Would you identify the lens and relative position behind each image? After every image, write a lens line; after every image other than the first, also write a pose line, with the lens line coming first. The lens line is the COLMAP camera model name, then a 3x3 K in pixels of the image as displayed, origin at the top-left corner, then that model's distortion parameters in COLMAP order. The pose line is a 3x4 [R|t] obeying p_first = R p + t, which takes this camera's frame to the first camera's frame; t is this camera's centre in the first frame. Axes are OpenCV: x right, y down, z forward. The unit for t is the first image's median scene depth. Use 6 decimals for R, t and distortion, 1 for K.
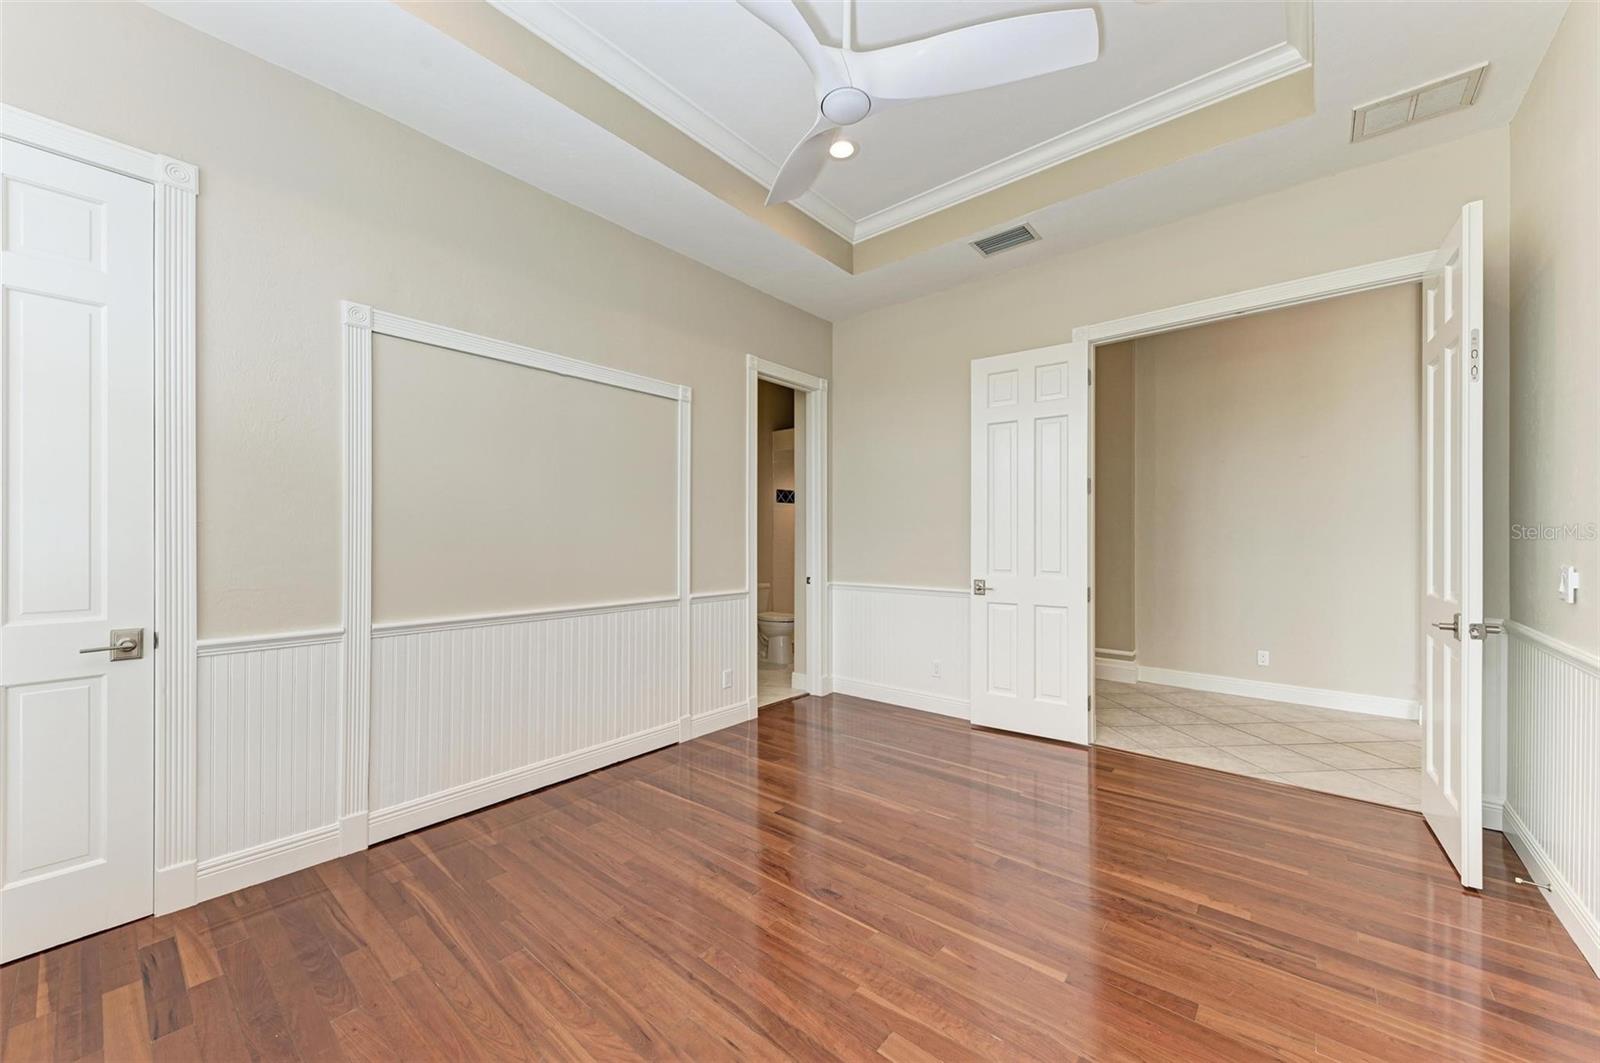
lens RADIAL K [[601.2, 0, 799.0], [0, 601.2, 538.5], [0, 0, 1]] dist [0.005842, -0.000094]
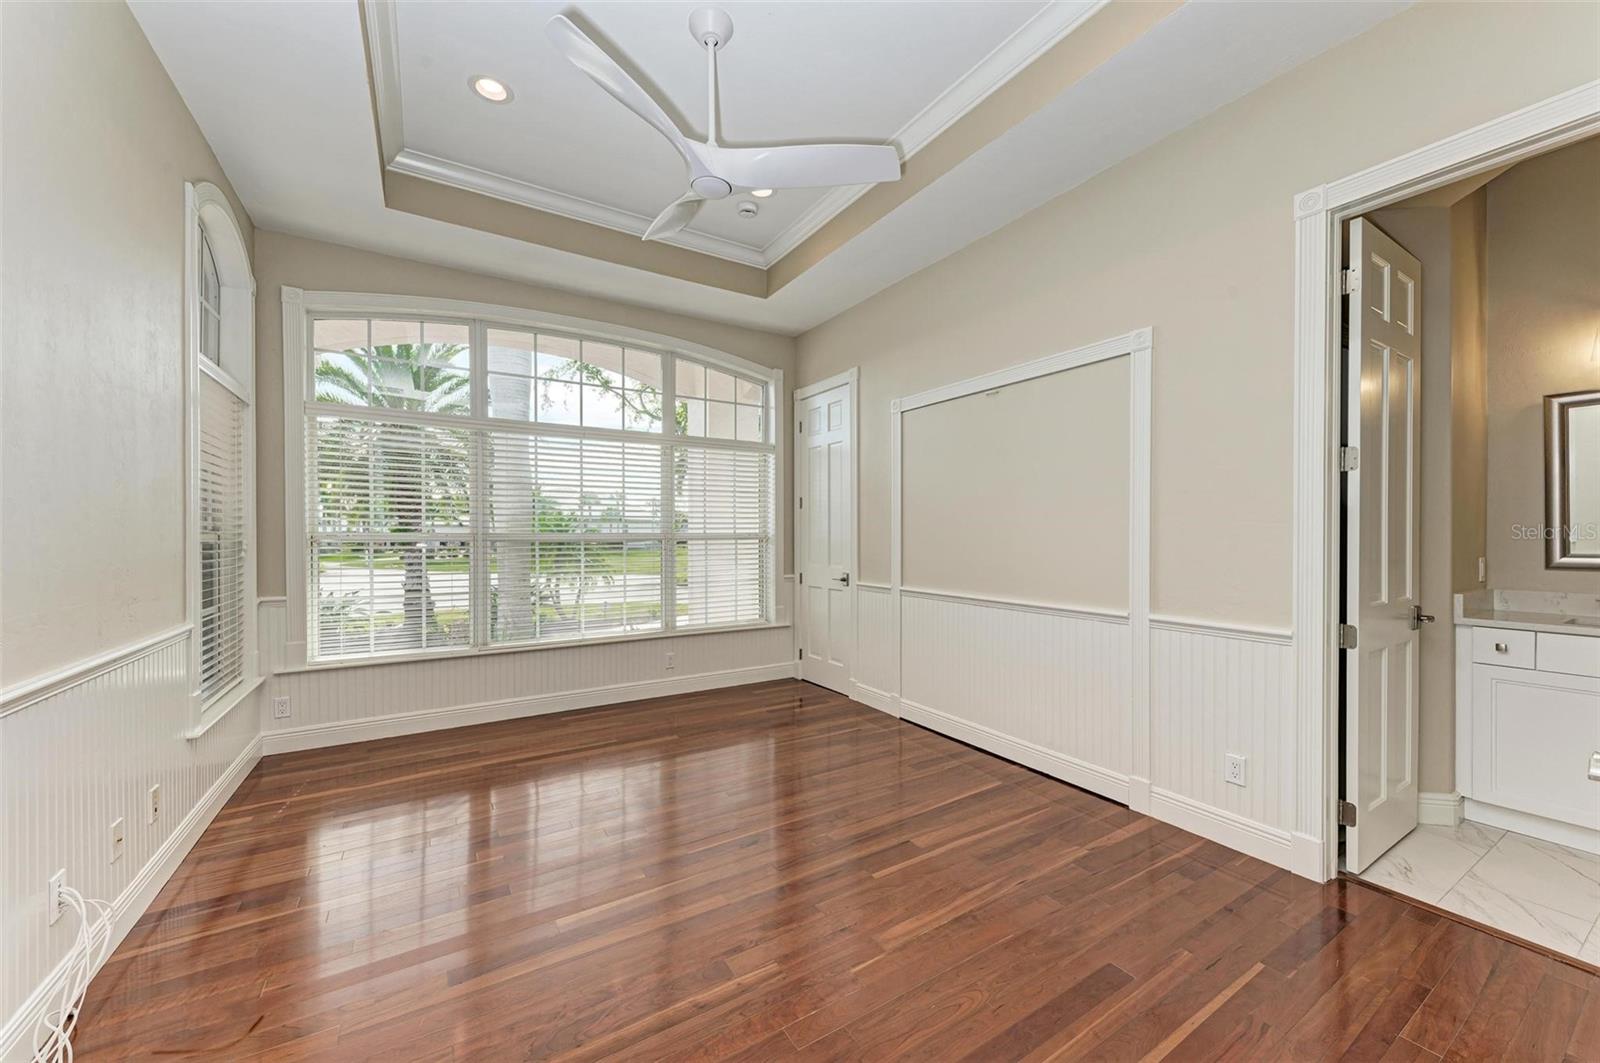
lens RADIAL K [[601.2, 0, 799.0], [0, 601.2, 538.5], [0, 0, 1]] dist [0.005842, -0.000094]
pose [[-0.316916, 0.000263, -0.948454, 0.789959], [-0.011249, 0.999929, 0.004036, 0.005916], [0.948387, 0.011948, -0.316891, 1.030412]]
